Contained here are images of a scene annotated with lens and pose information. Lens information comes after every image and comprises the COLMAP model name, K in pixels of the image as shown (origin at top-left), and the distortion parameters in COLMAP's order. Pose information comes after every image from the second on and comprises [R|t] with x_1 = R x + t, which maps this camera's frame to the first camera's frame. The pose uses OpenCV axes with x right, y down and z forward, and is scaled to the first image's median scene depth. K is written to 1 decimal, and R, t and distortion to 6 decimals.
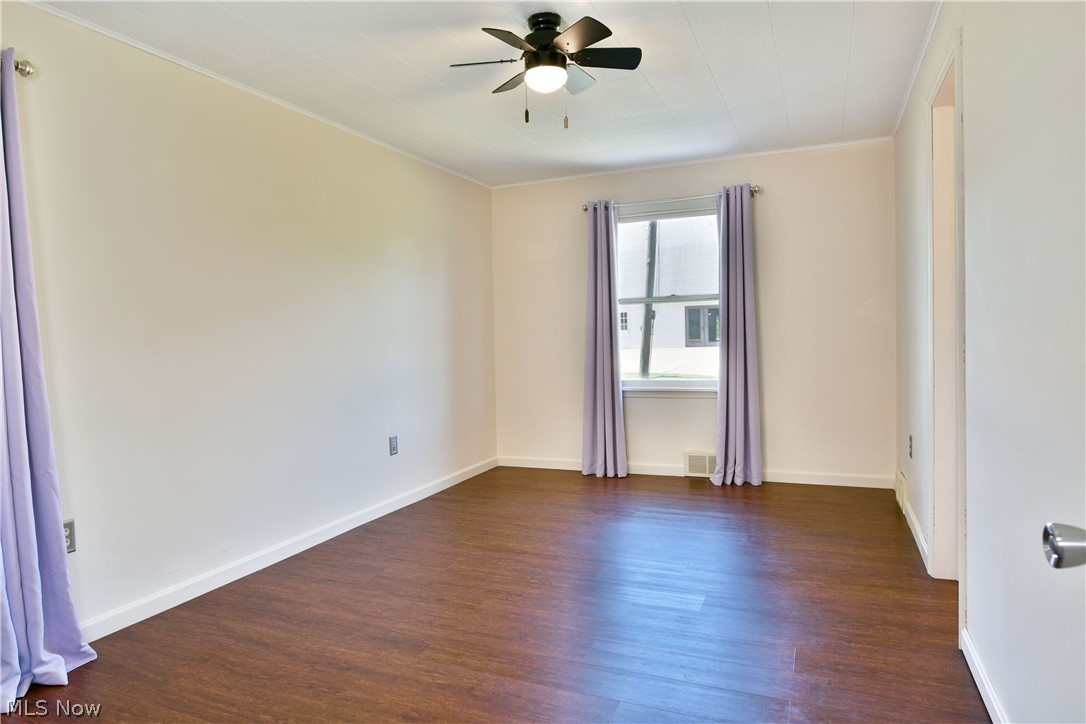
lens RADIAL K [[663.6, 0, 546.3], [0, 663.6, 367.6], [0, 0, 1]] dist [-0.017958, -0.001905]
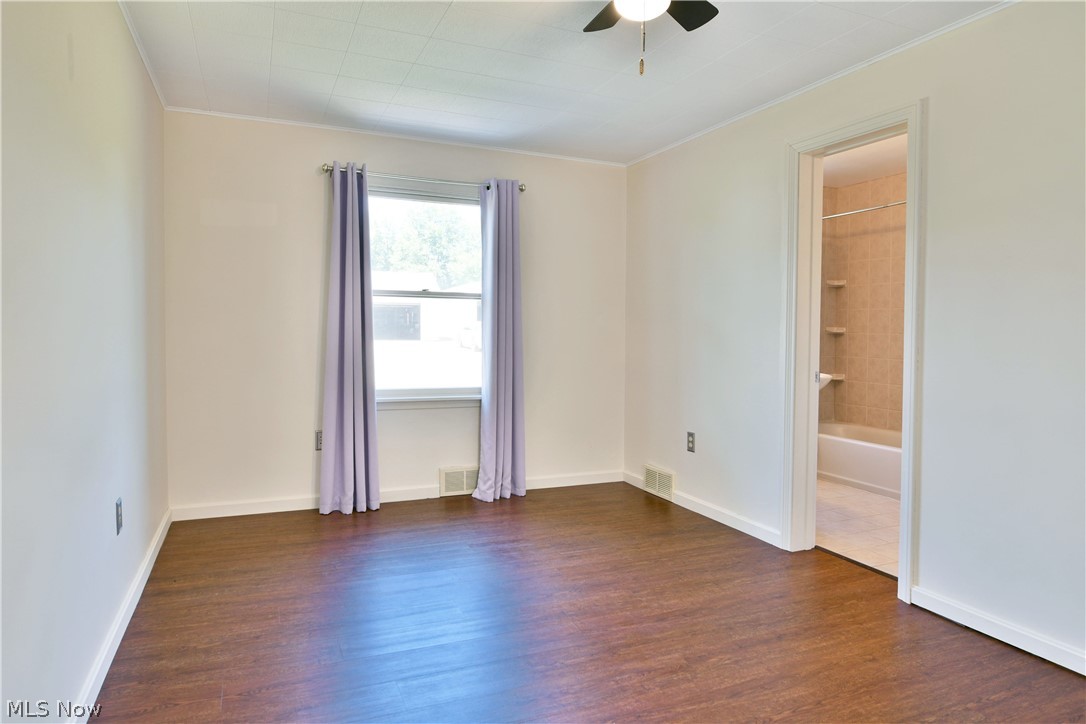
lens RADIAL K [[663.6, 0, 546.1], [0, 663.6, 356.8], [0, 0, 1]] dist [-0.017958, -0.001905]
pose [[0.689262, 0.005840, 0.724489, -0.335498], [0.006060, 0.999886, -0.013825, -0.008938], [-0.724487, 0.013919, 0.689148, 0.292746]]
